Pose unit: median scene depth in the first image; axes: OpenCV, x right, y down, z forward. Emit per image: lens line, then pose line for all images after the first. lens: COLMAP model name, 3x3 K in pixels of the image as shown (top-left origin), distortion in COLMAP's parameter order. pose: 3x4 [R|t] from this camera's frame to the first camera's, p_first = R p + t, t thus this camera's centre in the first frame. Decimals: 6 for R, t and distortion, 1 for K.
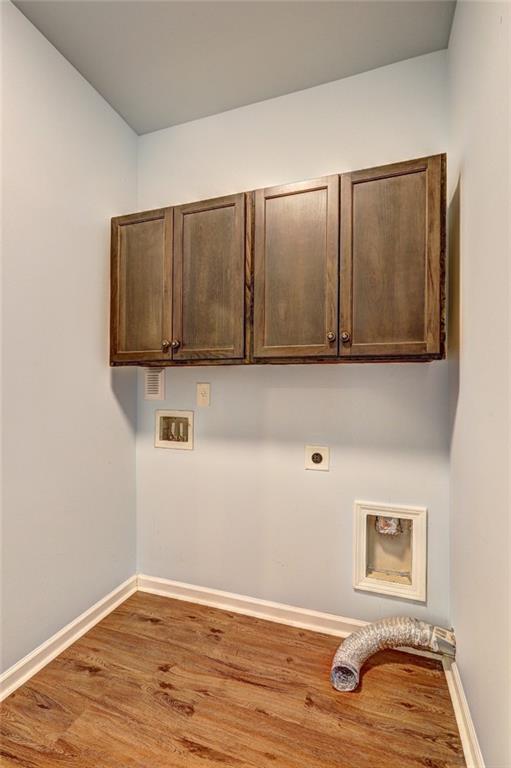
lens RADIAL K [[344.4, 0, 226.5], [0, 344.4, 382.5], [0, 0, 1]] dist [-0.001236, 0.000644]
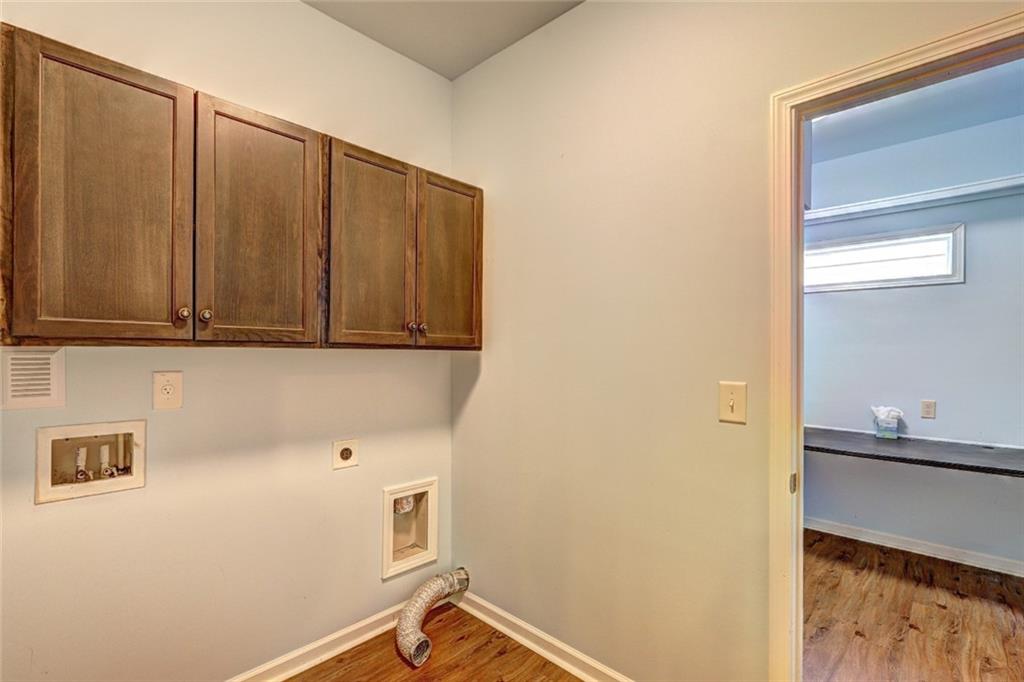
lens RADIAL K [[459.2, 0, 508.4], [0, 459.2, 344.8], [0, 0, 1]] dist [-0.001236, 0.000644]
pose [[0.424764, 0.013967, 0.905196, -0.701254], [-0.016609, 0.999833, -0.007634, -0.063284], [-0.905152, -0.011791, 0.424925, 0.146496]]
